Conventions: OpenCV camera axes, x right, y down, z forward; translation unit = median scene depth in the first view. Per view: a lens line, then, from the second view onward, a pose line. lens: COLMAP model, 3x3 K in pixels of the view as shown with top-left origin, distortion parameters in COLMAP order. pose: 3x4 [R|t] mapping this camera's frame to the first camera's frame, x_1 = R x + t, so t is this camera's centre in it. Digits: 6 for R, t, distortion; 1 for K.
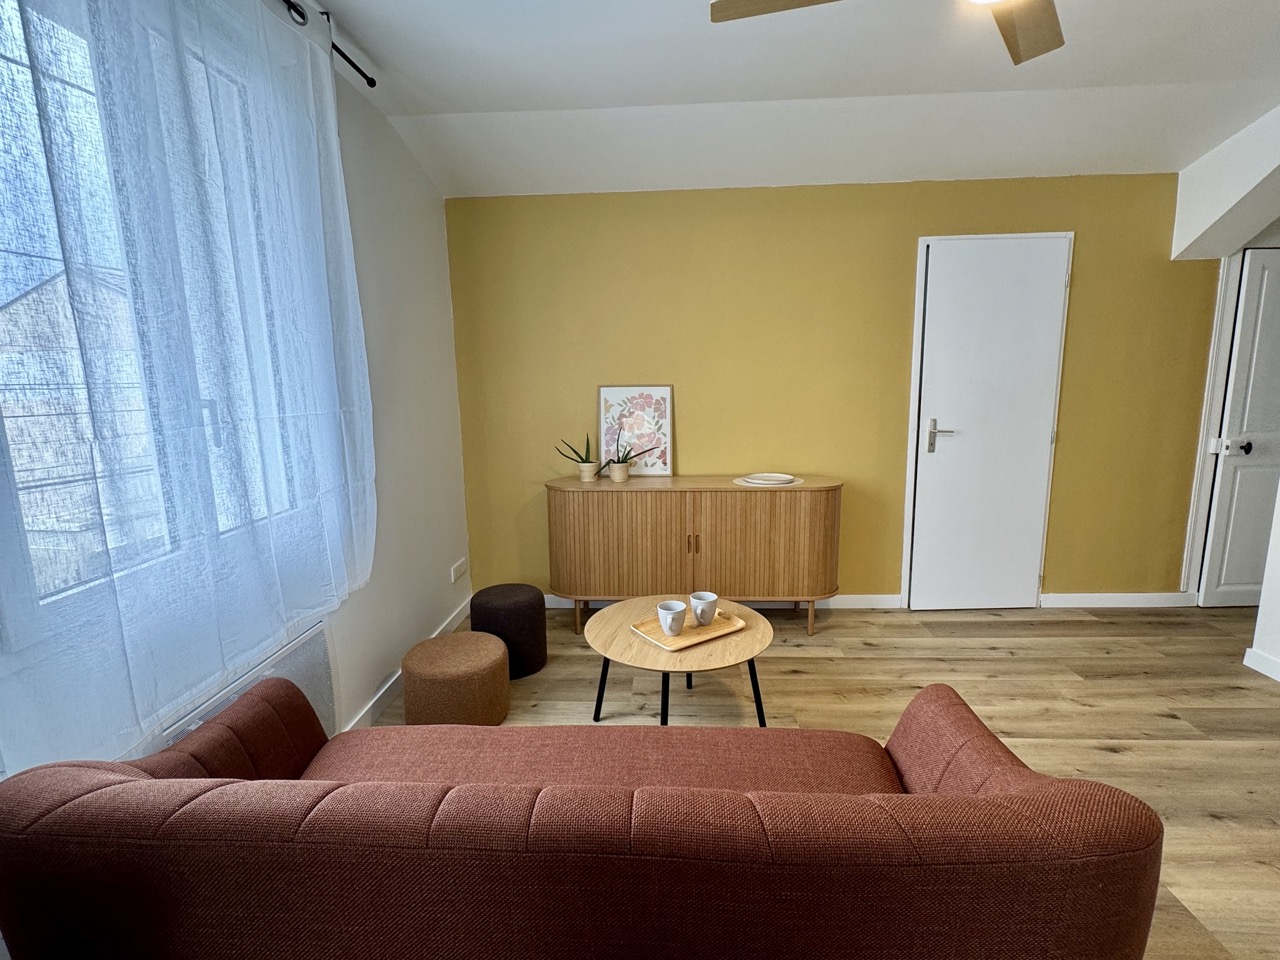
lens RADIAL K [[611.7, 0, 642.5], [0, 611.7, 481.5], [0, 0, 1]] dist [-0.004964, 0.000505]
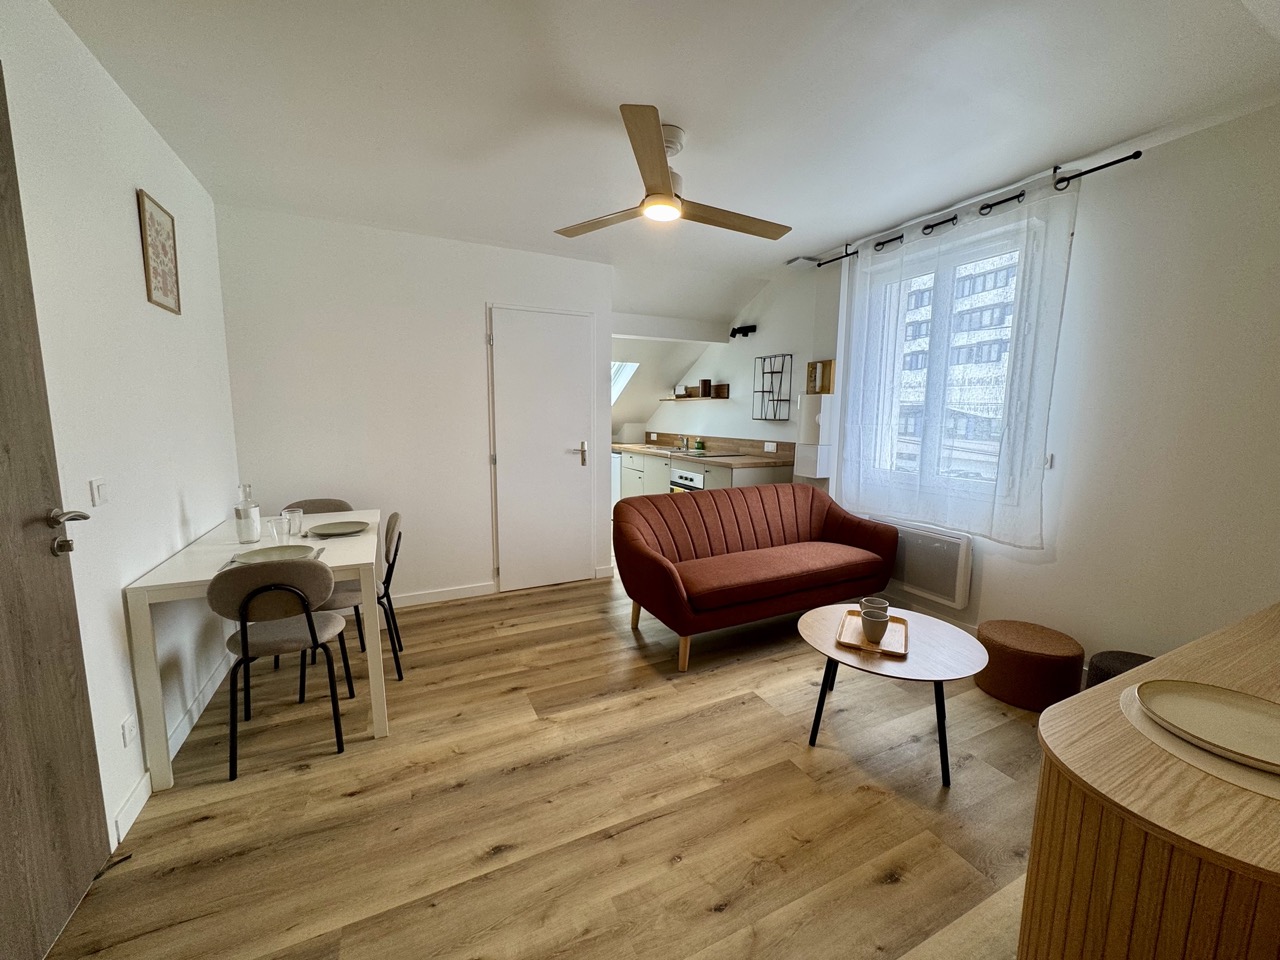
lens RADIAL K [[510.8, 0, 639.6], [0, 510.8, 477.5], [0, 0, 1]] dist [-0.004834, 0.001064]
pose [[-0.882665, 0.073294, -0.464253, 0.606023], [-0.067502, 0.957757, 0.279545, -0.184542], [0.465130, 0.278083, -0.840431, 1.055286]]
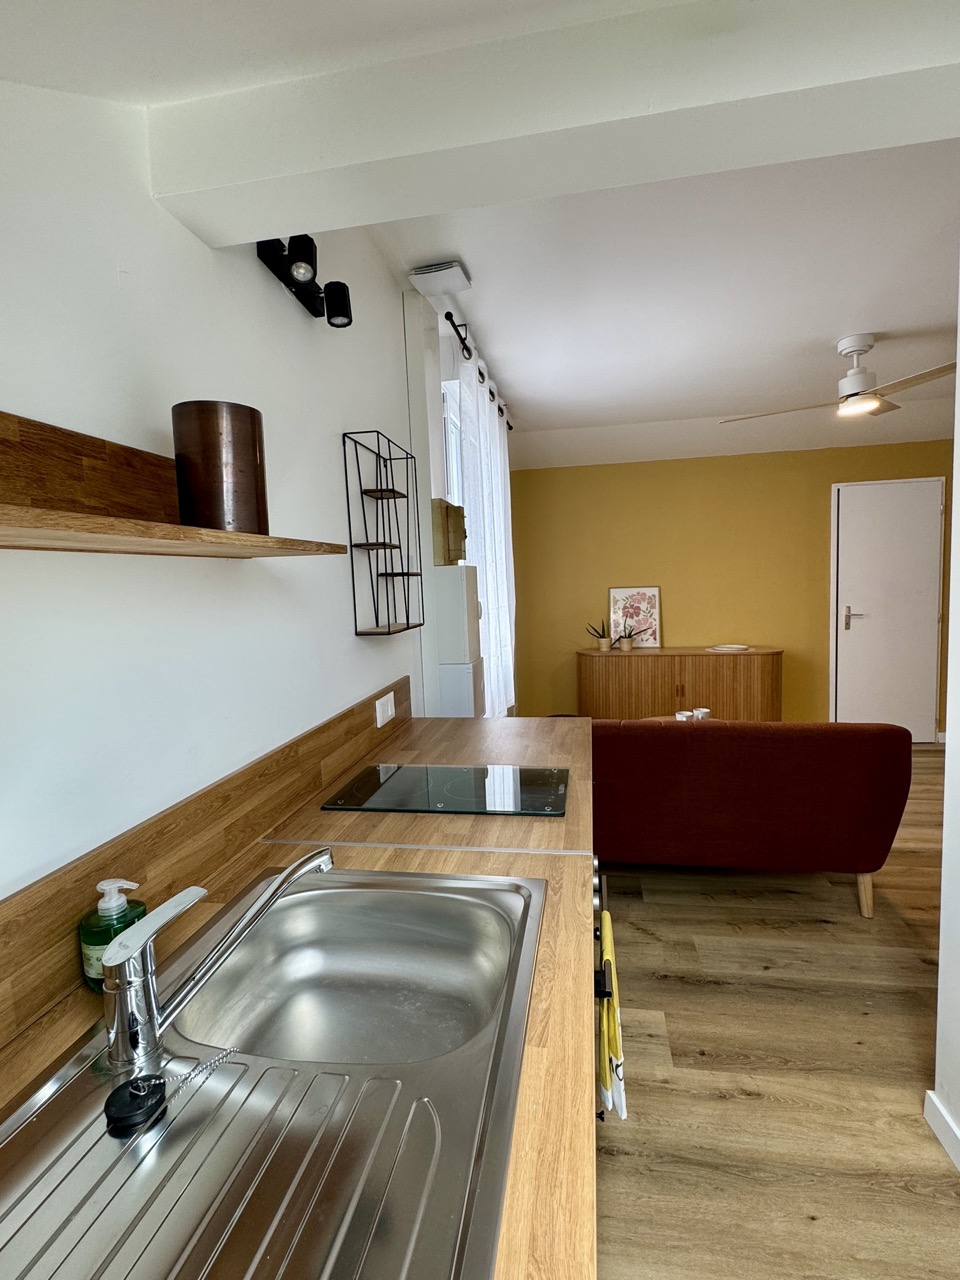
lens RADIAL K [[611.7, 0, 485.3], [0, 611.7, 636.7], [0, 0, 1]] dist [-0.004964, 0.000505]
pose [[0.991898, -0.008140, -0.126774, -0.195879], [-0.001187, 0.997307, -0.073329, 0.078362], [0.127030, 0.072886, 0.989217, -0.545337]]
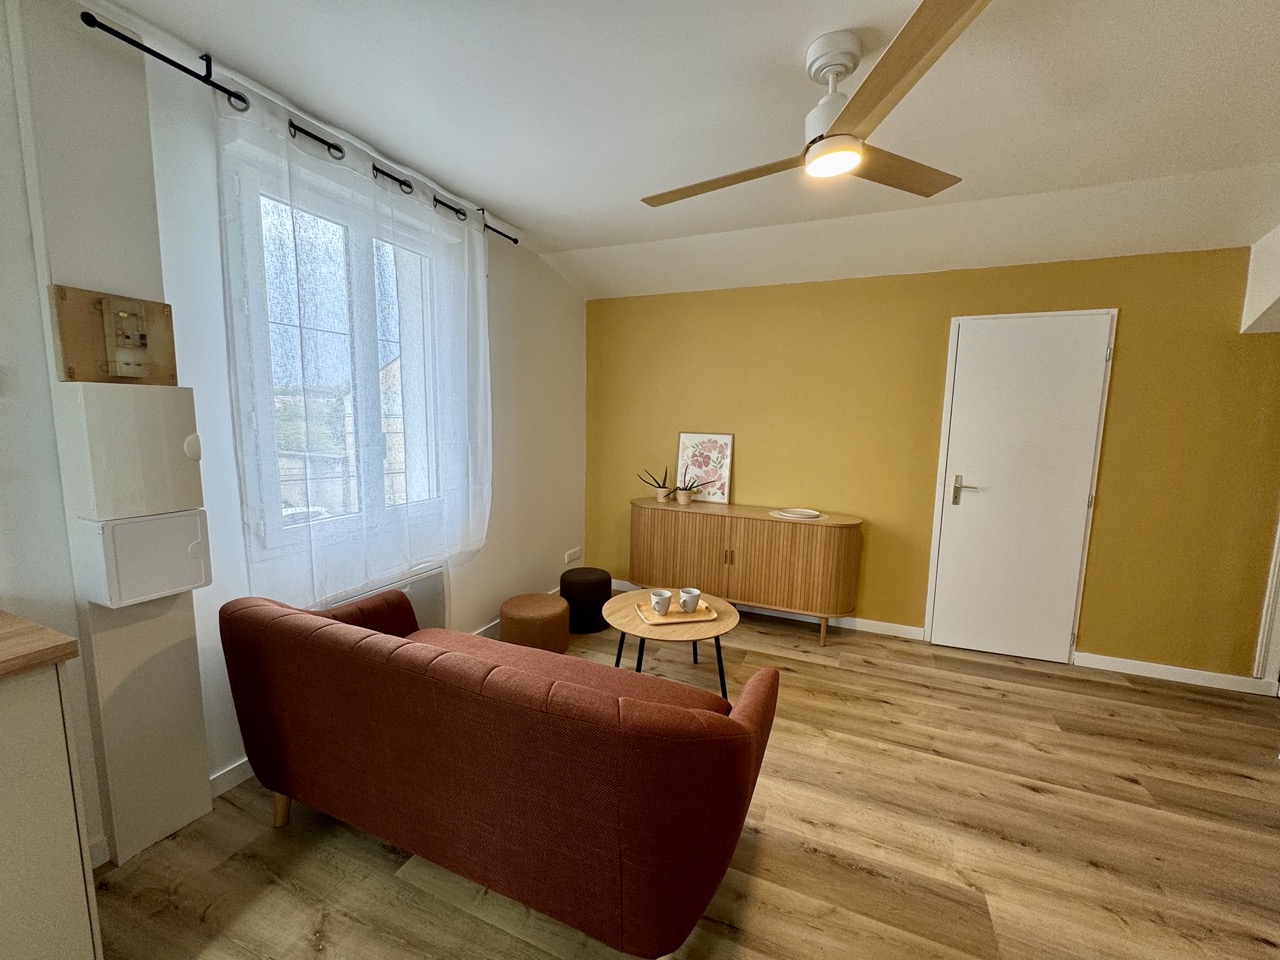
lens RADIAL K [[510.8, 0, 643.1], [0, 510.8, 480.2], [0, 0, 1]] dist [-0.004834, 0.001064]
pose [[0.937506, 0.079268, -0.338821, 0.259784], [-0.095572, 0.994918, -0.031678, -0.008210], [0.334588, 0.062080, 0.940317, -0.082269]]
